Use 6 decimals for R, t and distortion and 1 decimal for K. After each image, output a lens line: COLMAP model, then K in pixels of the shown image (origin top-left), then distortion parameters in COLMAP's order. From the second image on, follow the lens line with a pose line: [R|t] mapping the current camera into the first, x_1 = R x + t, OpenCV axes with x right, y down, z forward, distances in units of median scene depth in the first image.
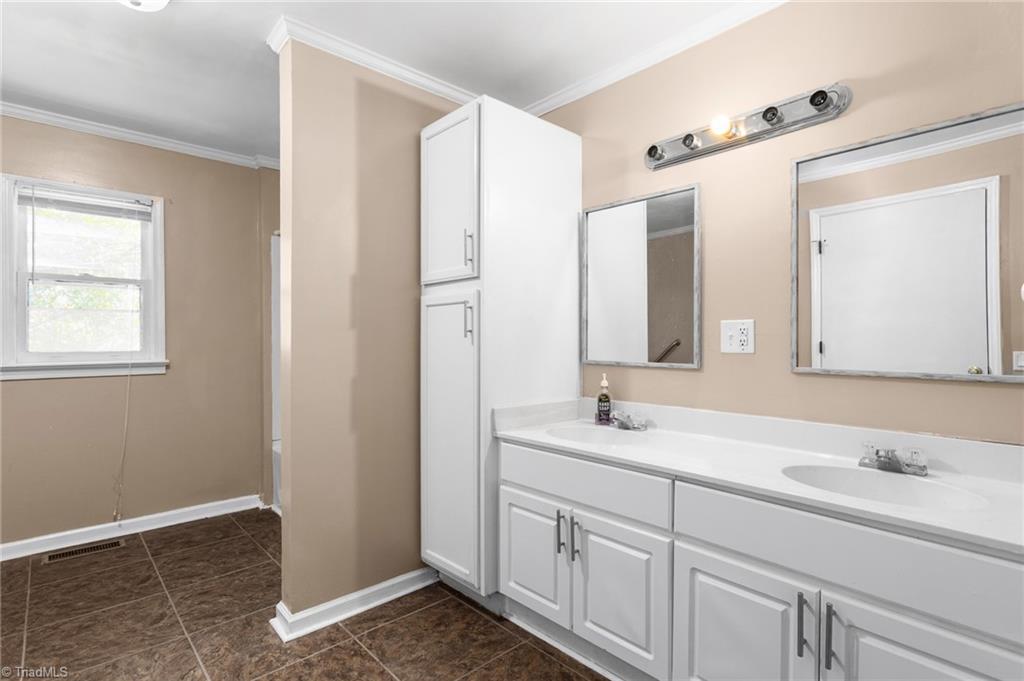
lens RADIAL K [[486.9, 0, 505.5], [0, 486.9, 337.9], [0, 0, 1]] dist [-0.003295, 0.004098]
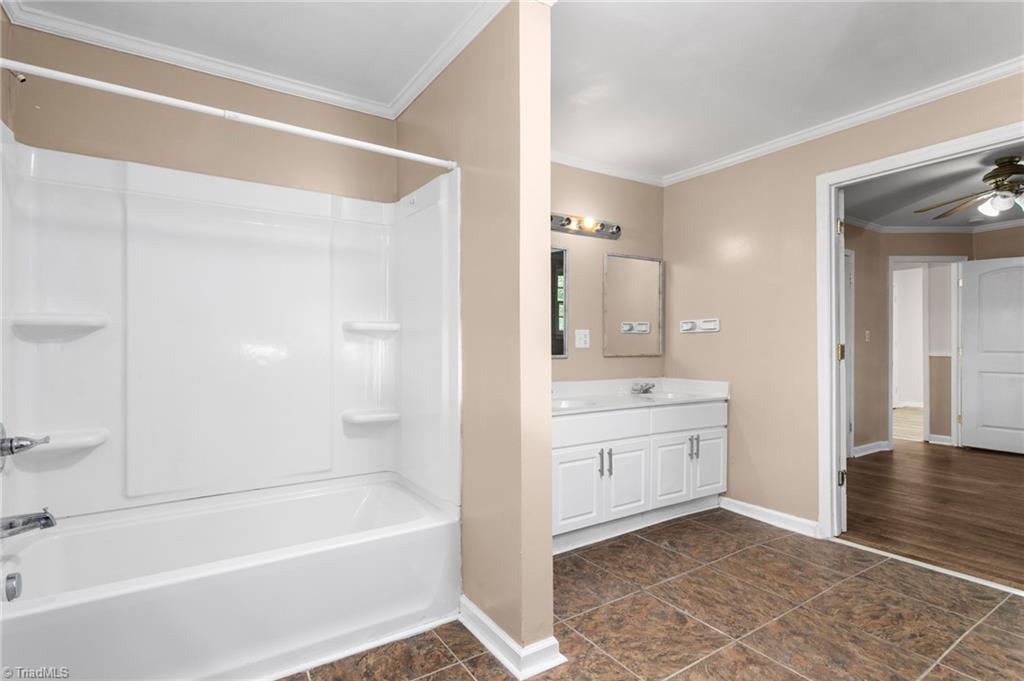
lens RADIAL K [[486.9, 0, 522.4], [0, 486.9, 342.9], [0, 0, 1]] dist [-0.003295, 0.004098]
pose [[0.175653, -0.004986, 0.984440, -1.385137], [-0.008129, 0.999946, 0.006515, 0.003160], [-0.984419, -0.009147, 0.175603, 0.917755]]
